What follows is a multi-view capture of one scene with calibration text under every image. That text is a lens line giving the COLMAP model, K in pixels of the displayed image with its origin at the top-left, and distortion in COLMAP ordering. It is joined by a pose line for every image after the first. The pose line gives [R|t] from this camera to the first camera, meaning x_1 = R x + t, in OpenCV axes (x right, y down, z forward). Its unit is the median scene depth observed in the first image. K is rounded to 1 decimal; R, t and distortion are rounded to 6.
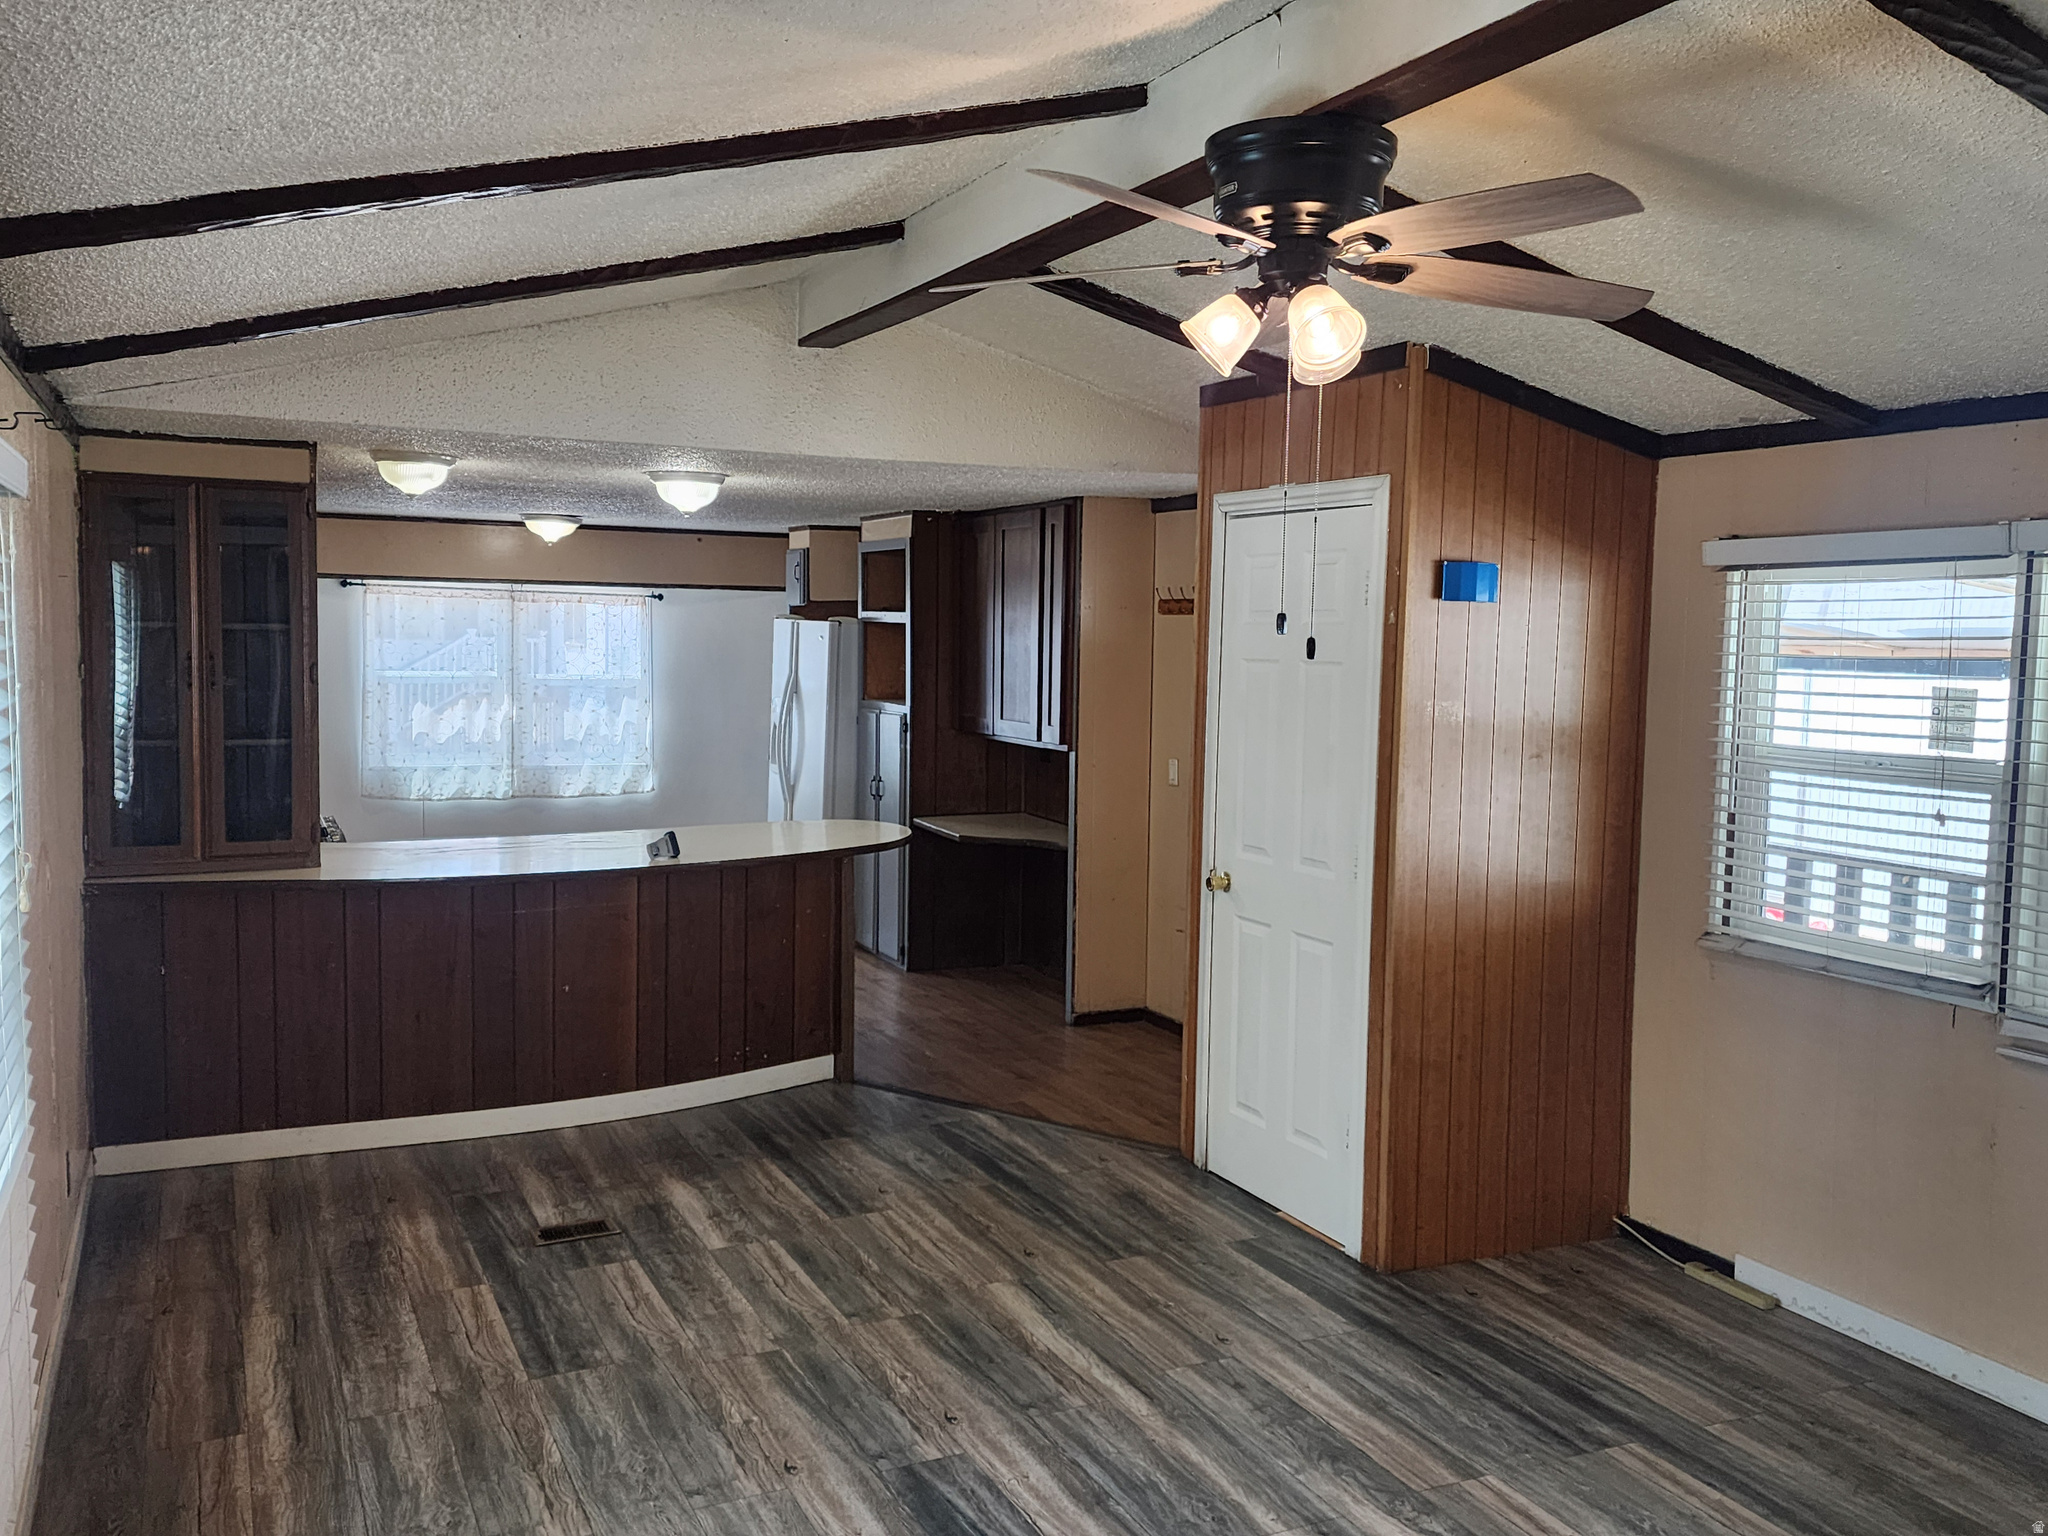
lens RADIAL K [[1686.9, 0, 1024.0], [0, 1686.9, 769.9], [0, 0, 1]] dist [0.069247, -0.046861]
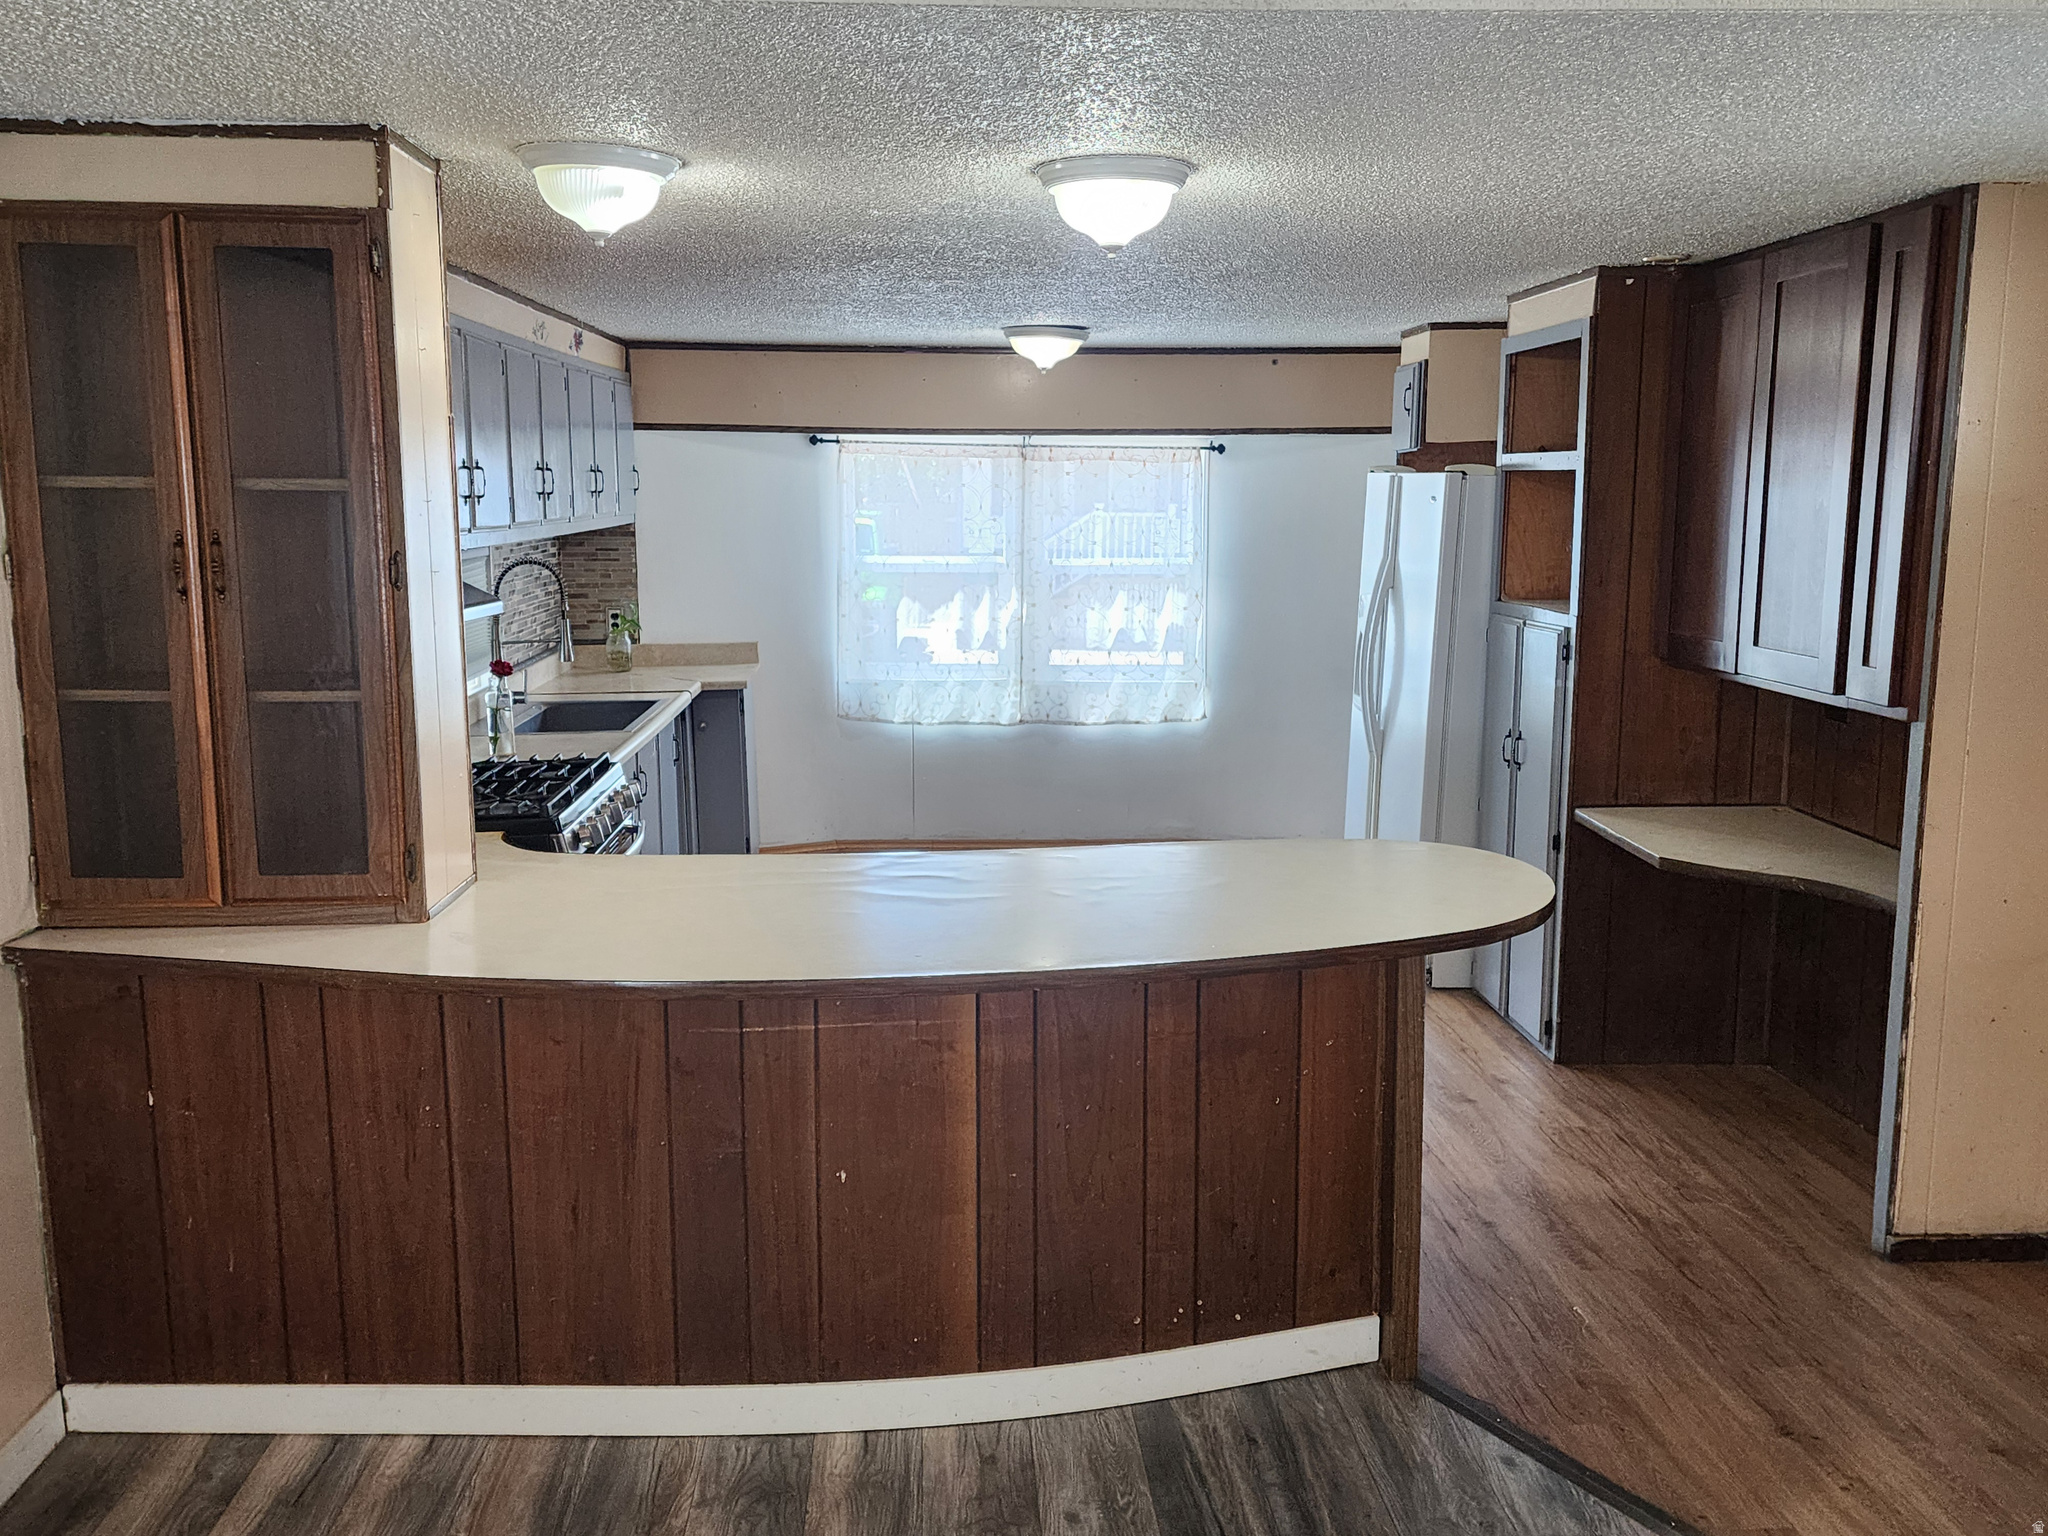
lens RADIAL K [[1686.9, 0, 1011.0], [0, 1686.9, 750.9], [0, 0, 1]] dist [0.069247, -0.046861]
pose [[0.919959, 0.043432, -0.389601, -0.017158], [-0.019045, 0.997622, 0.066244, -0.026325], [0.391551, -0.053522, 0.918598, 0.387860]]
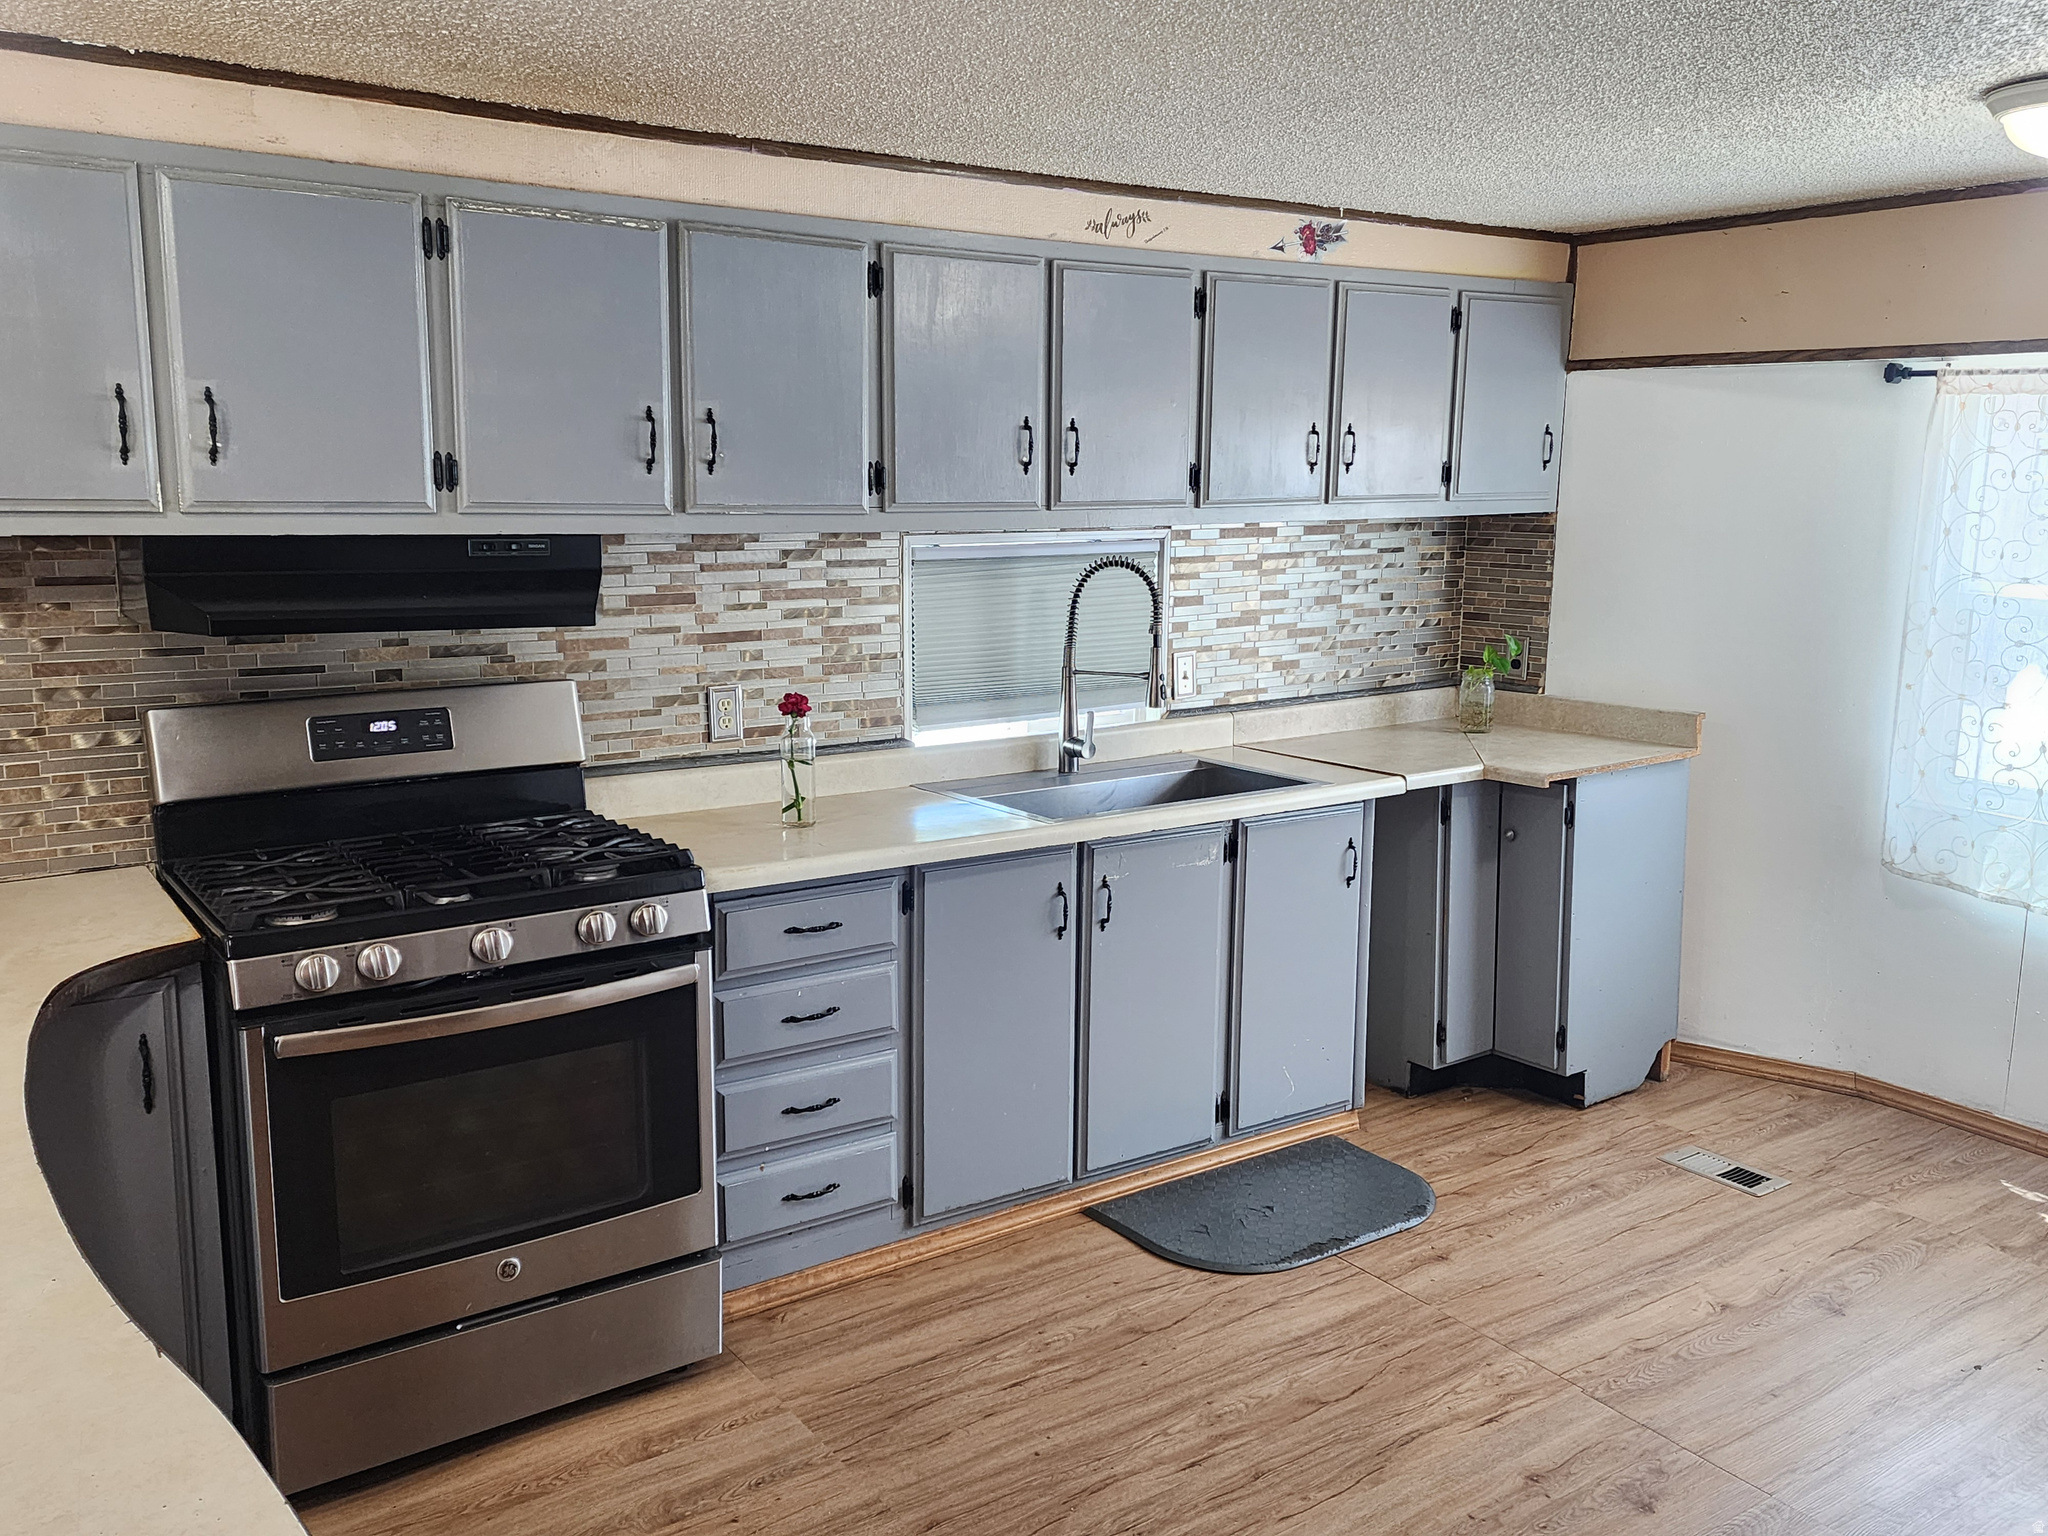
lens RADIAL K [[1686.9, 0, 1019.5], [0, 1686.9, 767.1], [0, 0, 1]] dist [0.069247, -0.046861]
pose [[0.139234, 0.152797, -0.978400, 0.012070], [-0.091462, 0.985785, 0.140935, -0.061695], [0.986027, 0.069864, 0.151230, 0.856033]]
